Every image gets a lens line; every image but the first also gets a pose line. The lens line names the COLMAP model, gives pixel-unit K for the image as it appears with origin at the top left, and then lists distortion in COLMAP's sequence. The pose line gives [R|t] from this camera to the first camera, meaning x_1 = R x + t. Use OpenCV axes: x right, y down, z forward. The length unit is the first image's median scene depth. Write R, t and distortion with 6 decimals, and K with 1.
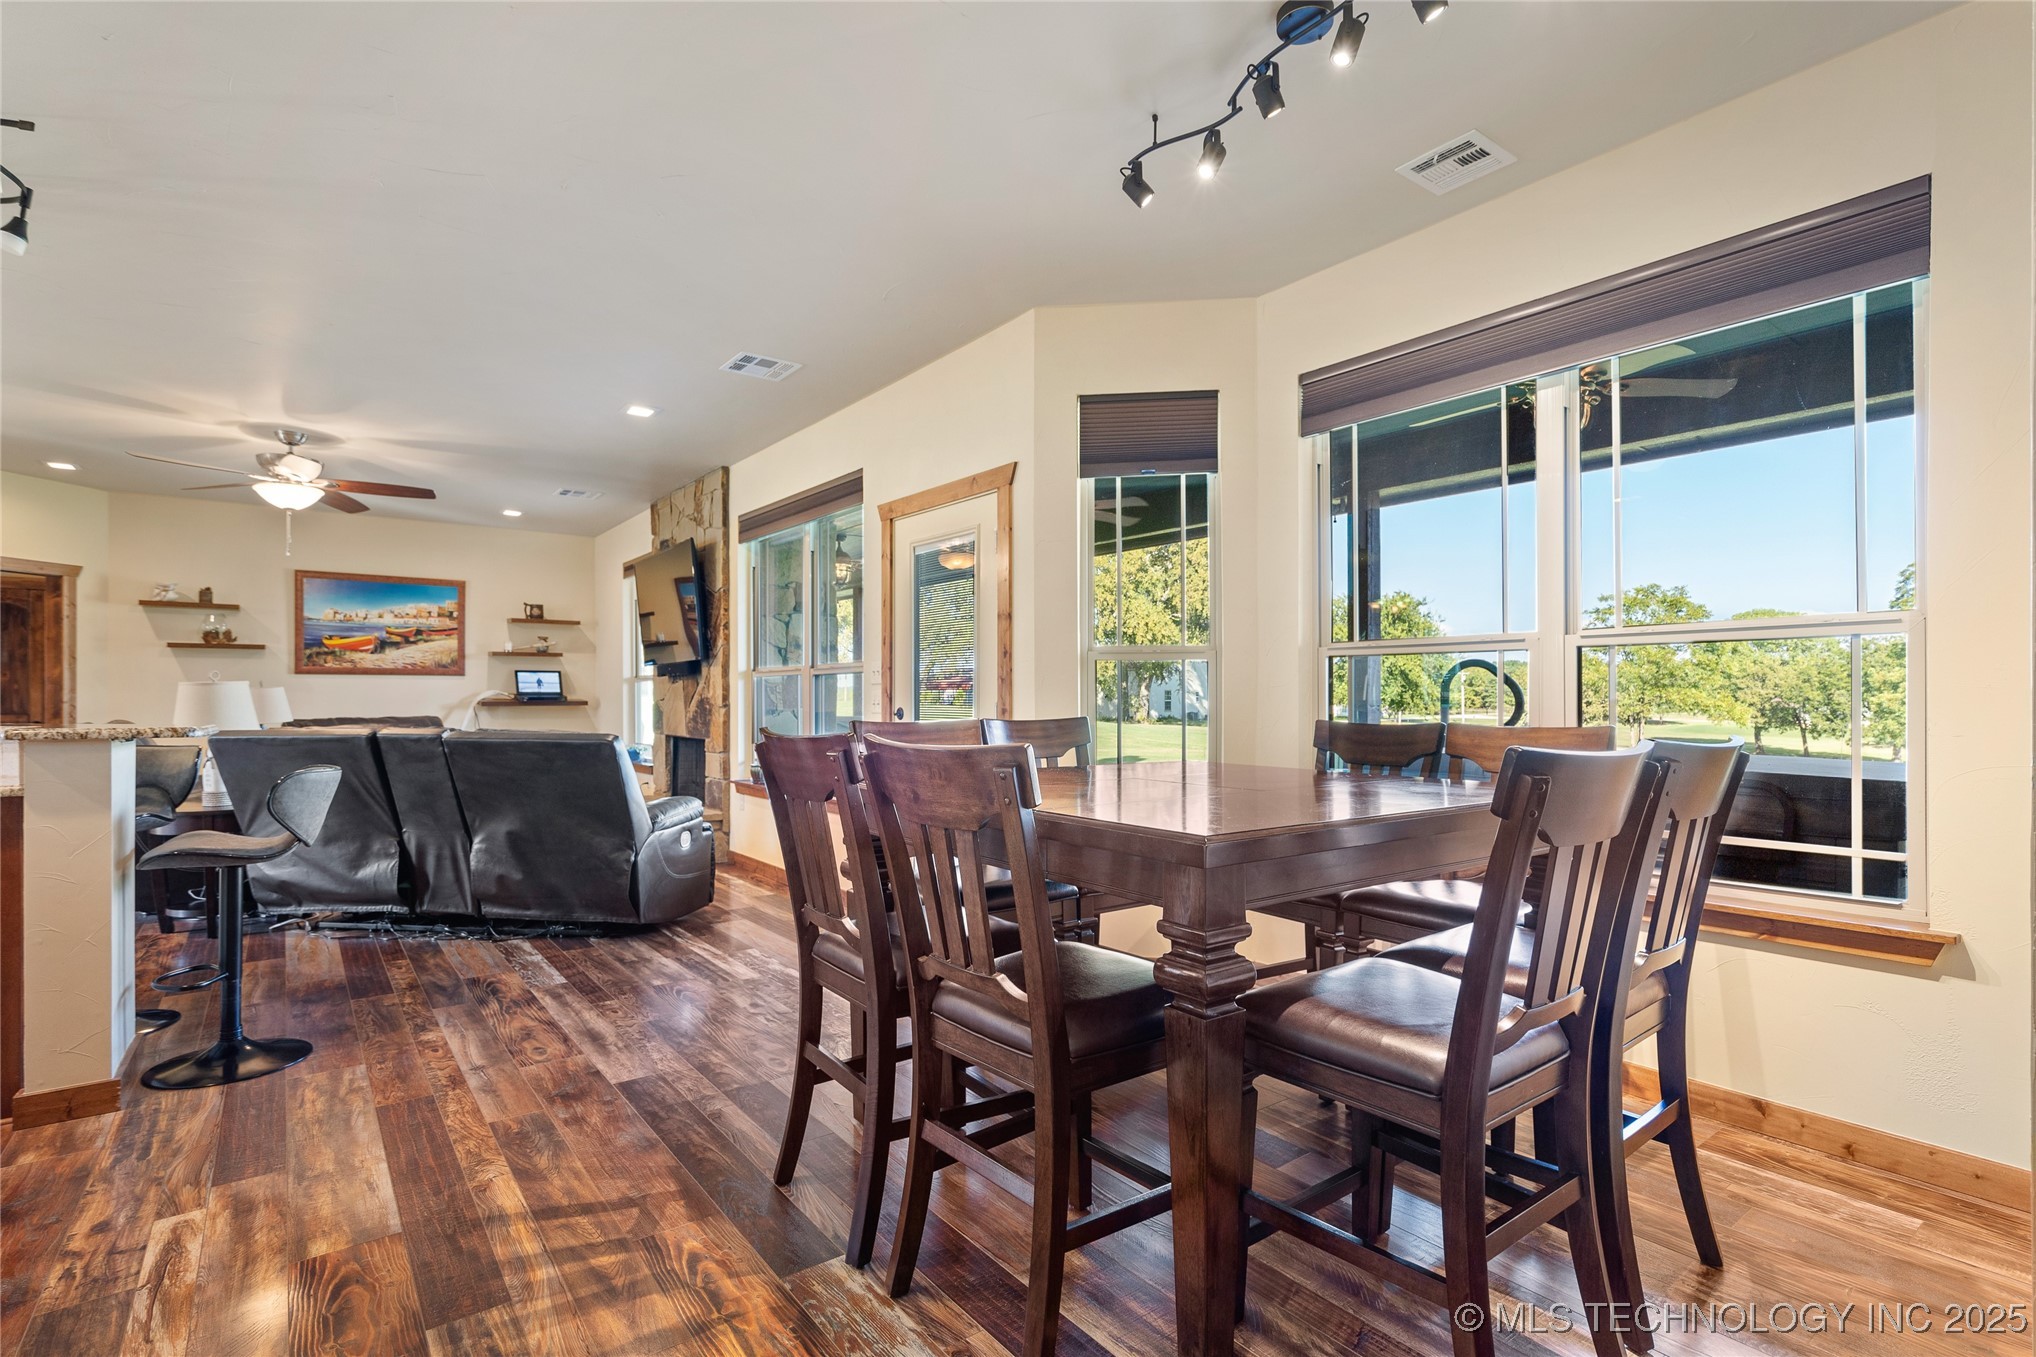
lens RADIAL K [[965.3, 0, 1023.5], [0, 965.3, 700.9], [0, 0, 1]] dist [-0.001499, 0.001642]
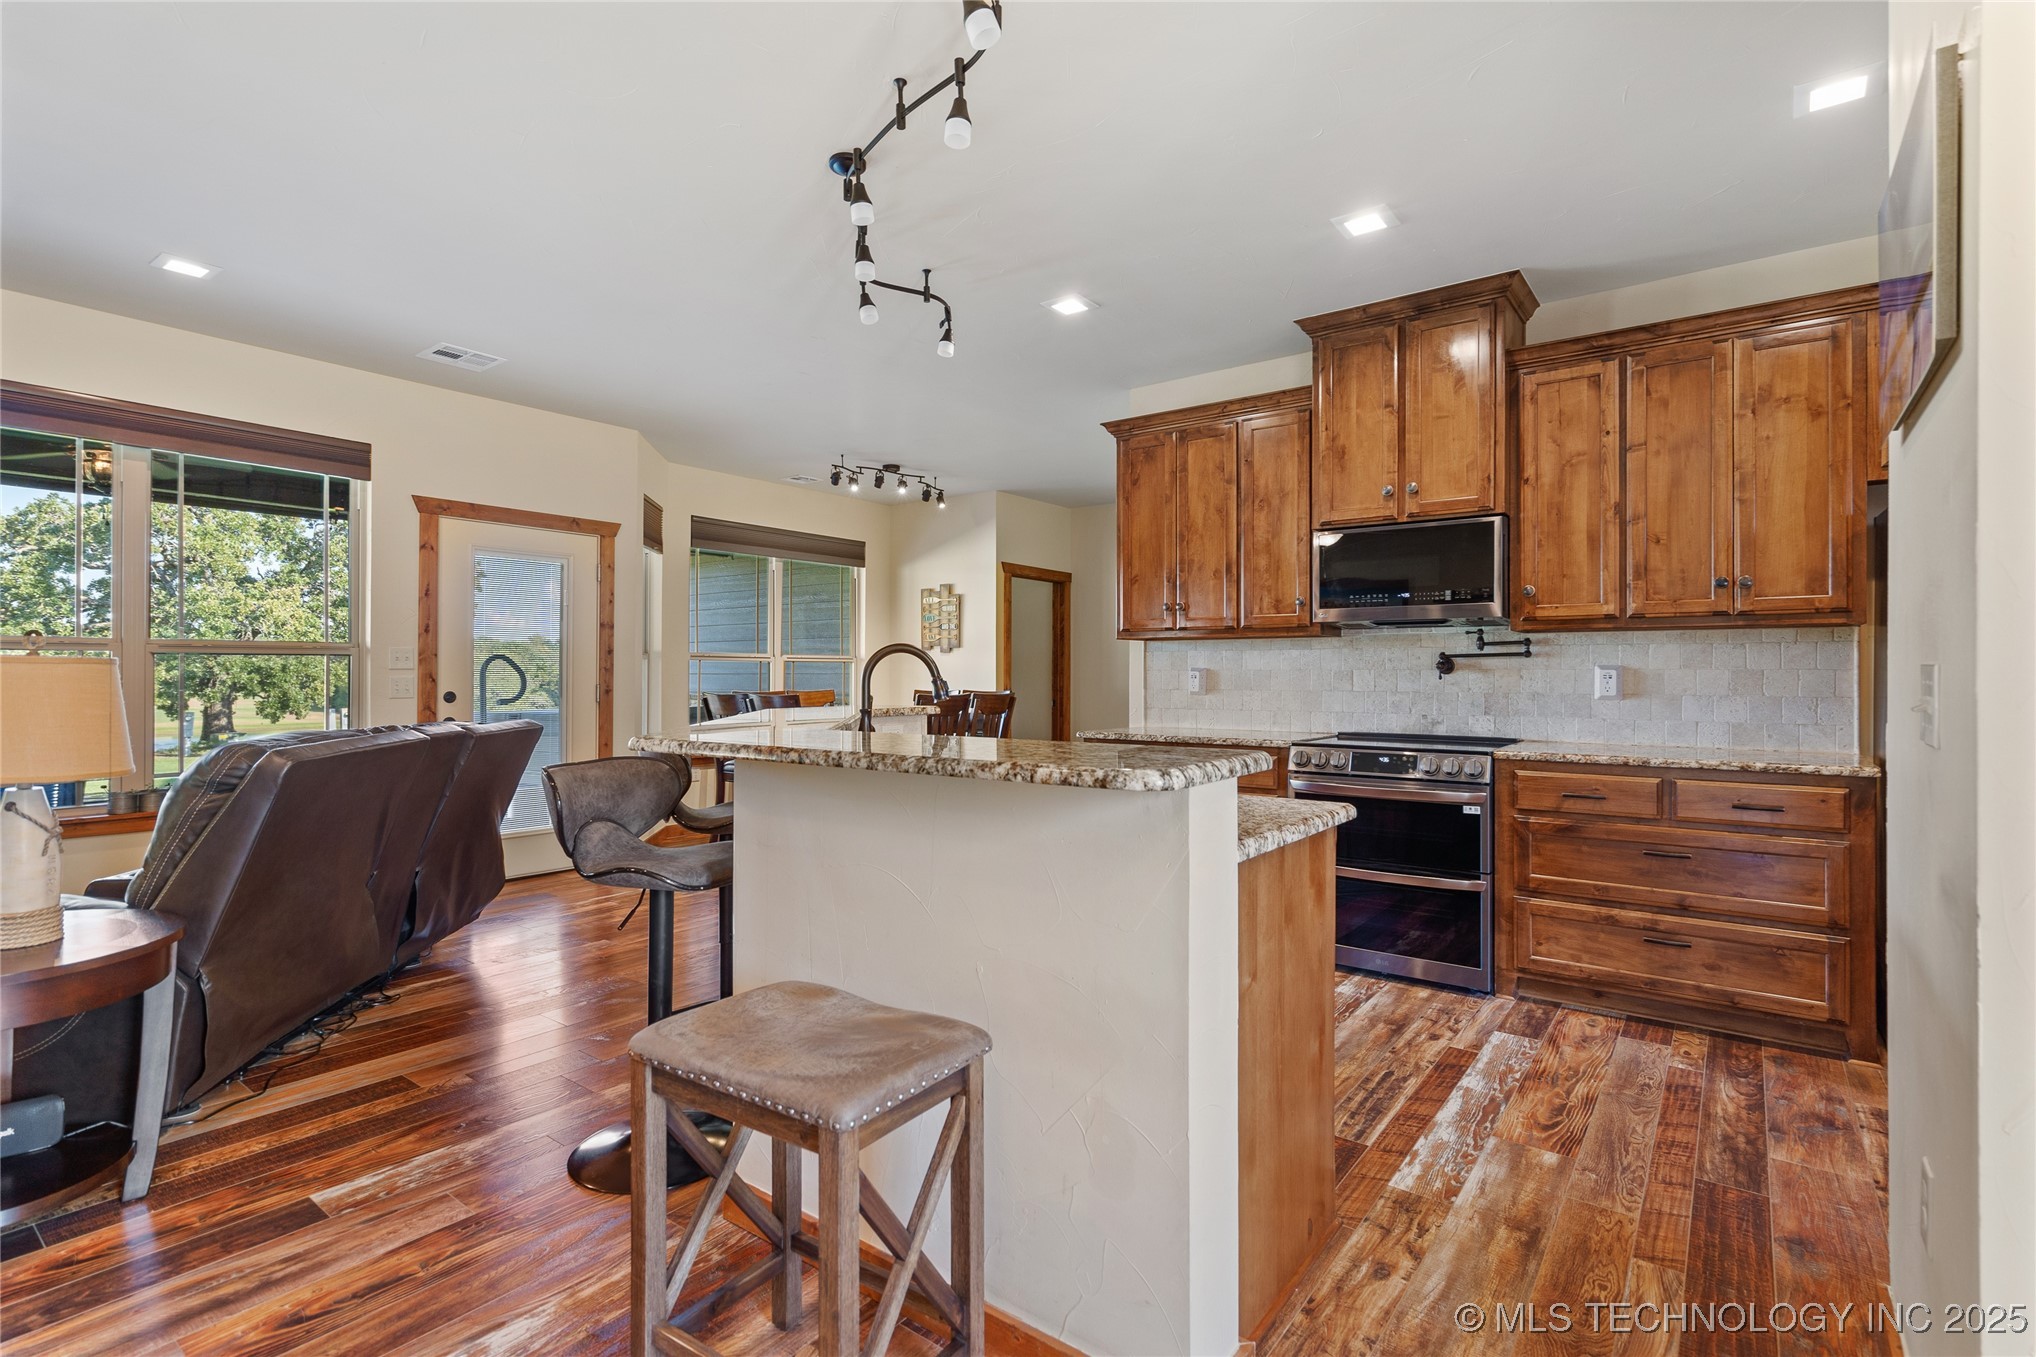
lens RADIAL K [[965.3, 0, 1008.6], [0, 965.3, 666.4], [0, 0, 1]] dist [-0.001499, 0.001642]
pose [[-0.262177, 0.008914, 0.964979, -0.852624], [0.002250, 0.999960, -0.008625, -0.006301], [-0.965017, -0.000090, -0.262187, 0.431804]]
